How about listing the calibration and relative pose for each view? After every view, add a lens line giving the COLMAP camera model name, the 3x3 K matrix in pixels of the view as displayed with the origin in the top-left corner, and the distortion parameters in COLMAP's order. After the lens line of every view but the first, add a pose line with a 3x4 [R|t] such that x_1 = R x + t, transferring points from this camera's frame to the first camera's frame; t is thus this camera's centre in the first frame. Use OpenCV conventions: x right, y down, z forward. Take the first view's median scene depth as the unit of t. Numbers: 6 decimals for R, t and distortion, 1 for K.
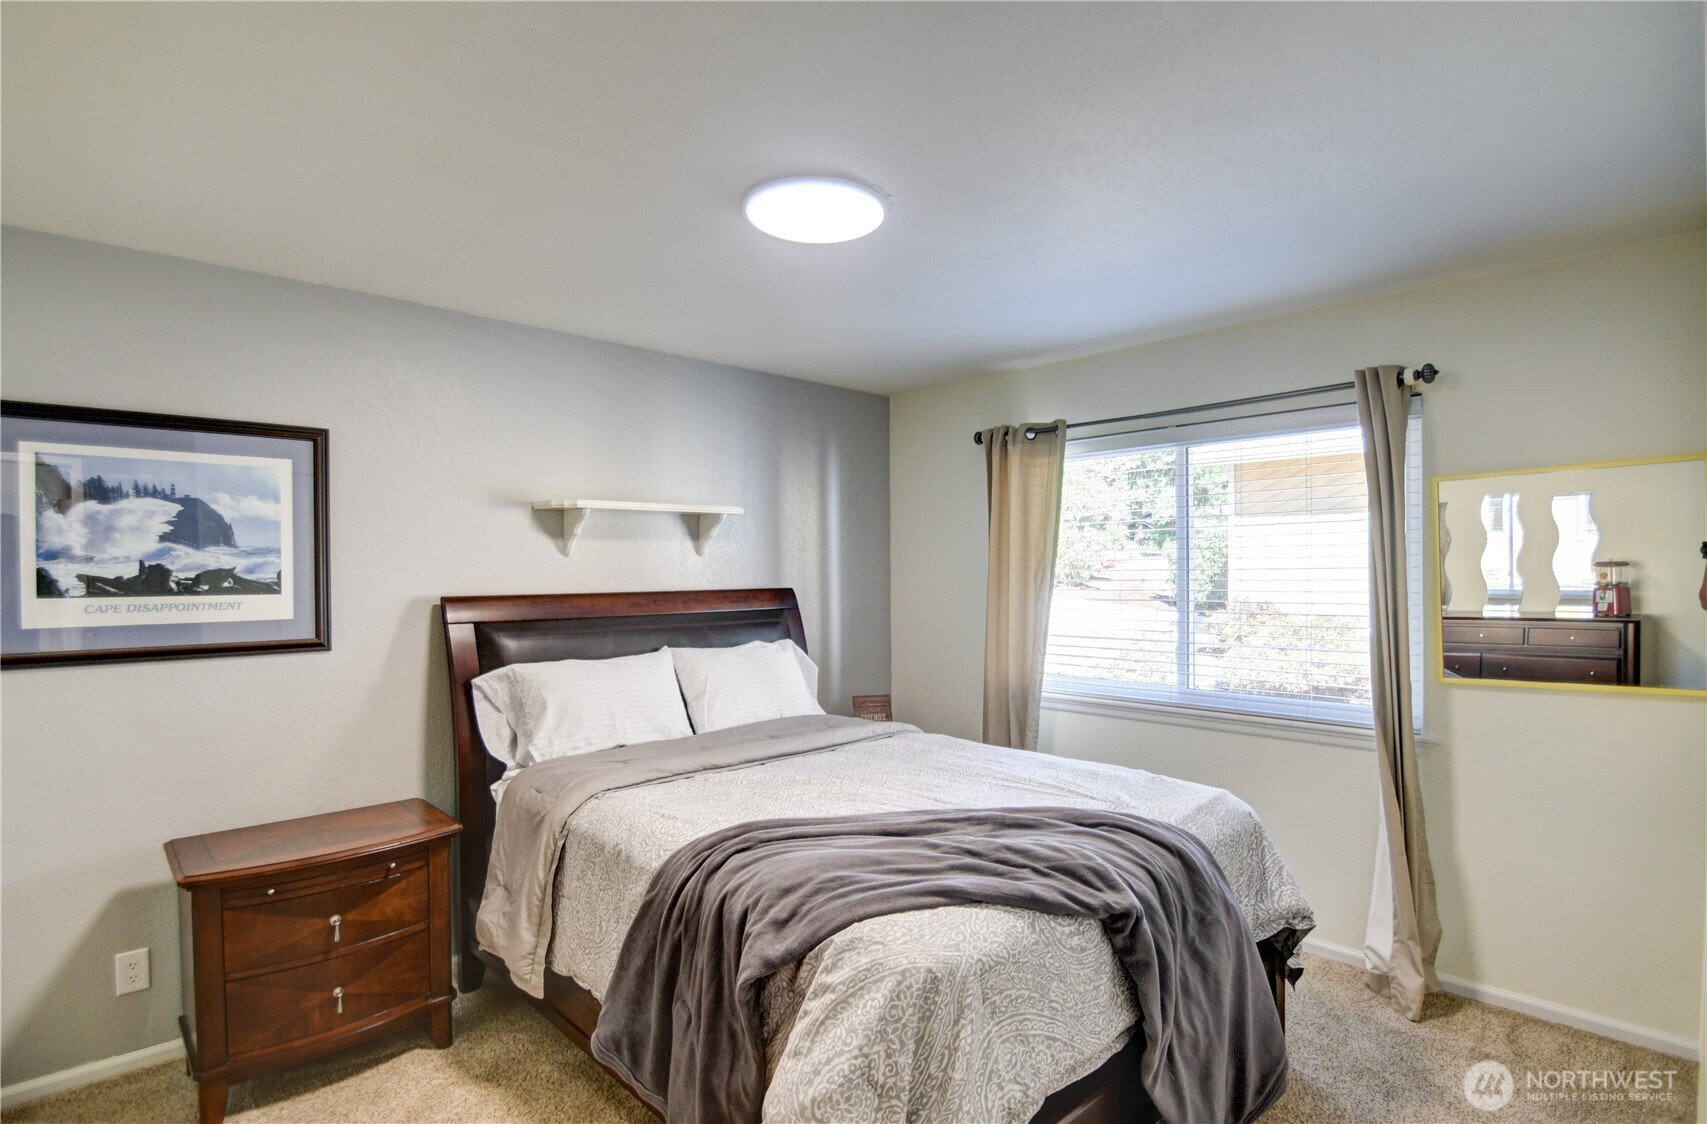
lens RADIAL K [[866.5, 0, 853.5], [0, 866.5, 562.0], [0, 0, 1]] dist [0.001482, 0.000121]
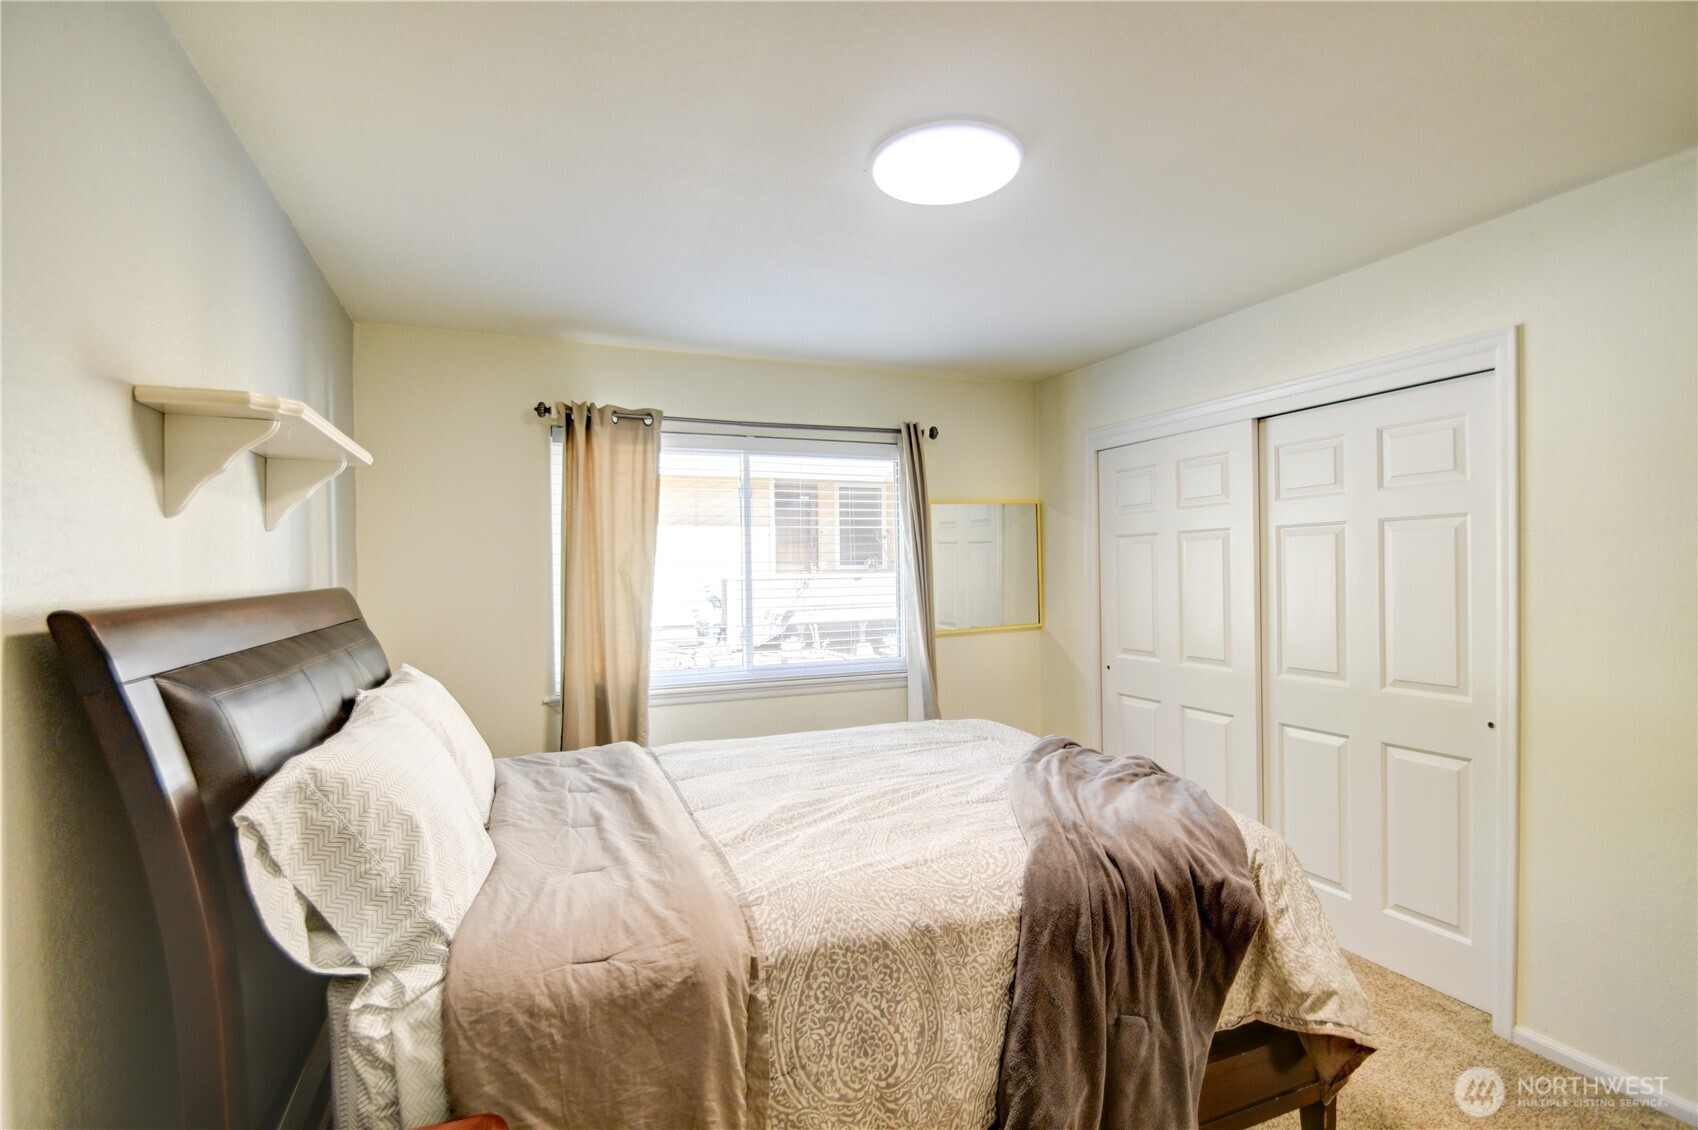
lens RADIAL K [[803.5, 0, 849.0], [0, 803.5, 565.0], [0, 0, 1]] dist [-0.001555, -0.000302]
pose [[0.359985, 0.007596, 0.932927, -0.534264], [0.003840, 0.999946, -0.009624, 0.021416], [-0.932950, 0.007047, 0.359937, 0.473507]]
